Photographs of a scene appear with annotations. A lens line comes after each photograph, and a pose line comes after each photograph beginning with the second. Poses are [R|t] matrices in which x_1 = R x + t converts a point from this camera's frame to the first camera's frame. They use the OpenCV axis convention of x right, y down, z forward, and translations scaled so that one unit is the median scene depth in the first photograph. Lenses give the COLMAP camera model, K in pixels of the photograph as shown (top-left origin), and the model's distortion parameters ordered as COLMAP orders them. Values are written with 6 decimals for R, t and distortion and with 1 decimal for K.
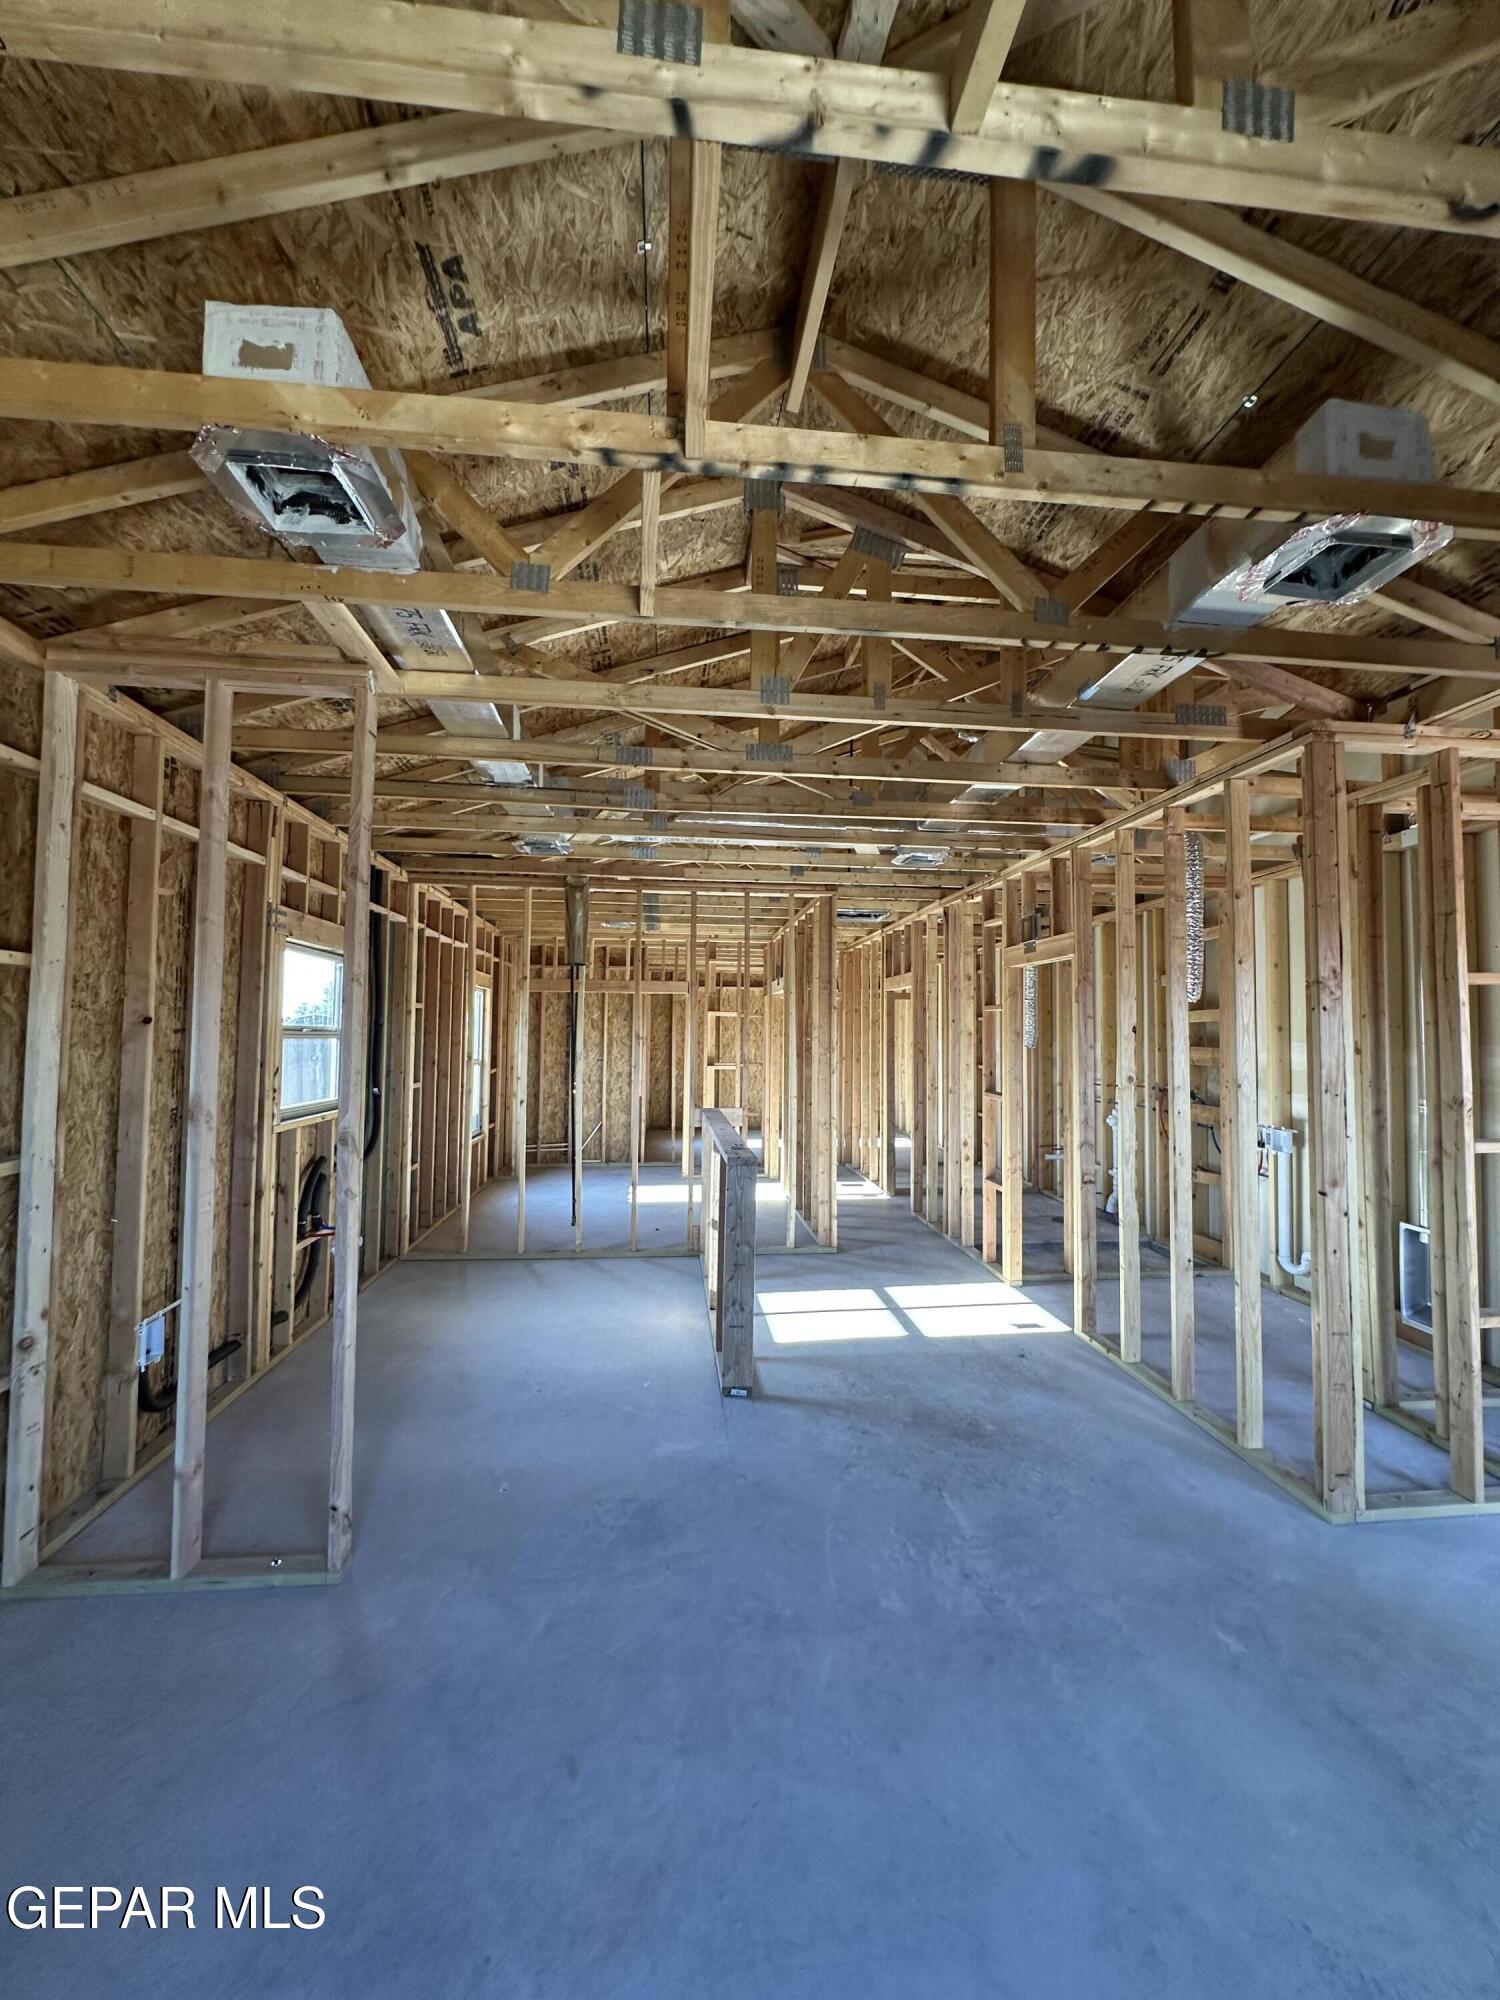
lens RADIAL K [[795.8, 0, 750.0], [0, 795.8, 1000.0], [0, 0, 1]] dist [-0.007388, 0.002198]
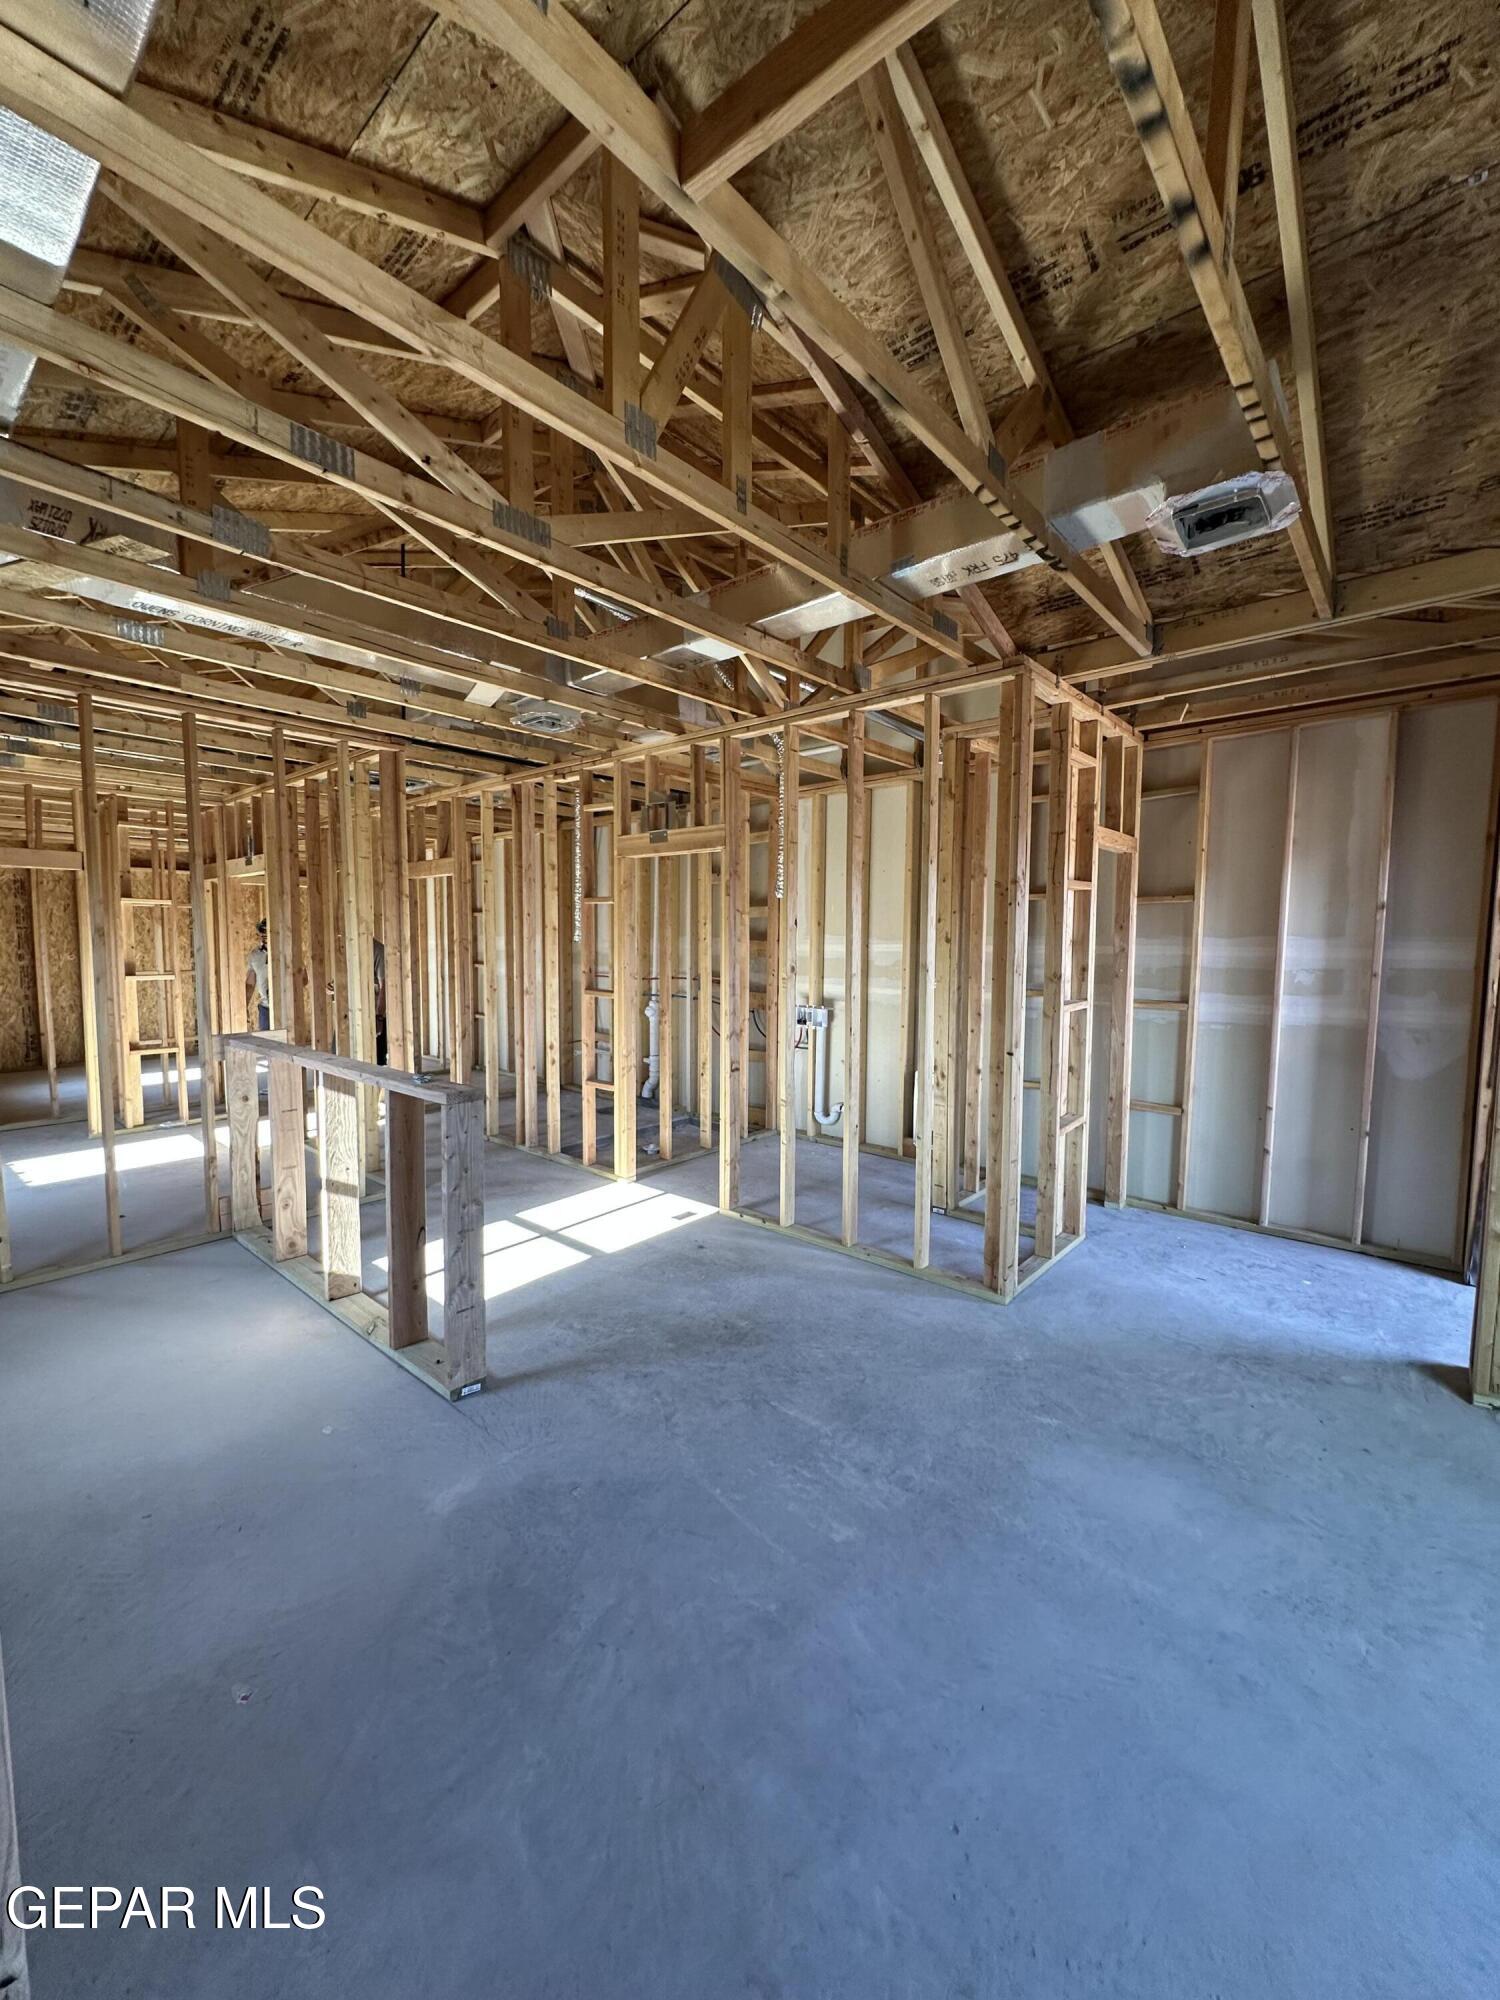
lens RADIAL K [[795.8, 0, 750.0], [0, 795.8, 1000.0], [0, 0, 1]] dist [-0.007388, 0.002198]
pose [[0.732735, -0.060073, 0.677857, -0.307363], [-0.026622, 0.992803, 0.116762, 0.018999], [-0.679993, -0.103601, 0.725862, 0.284853]]
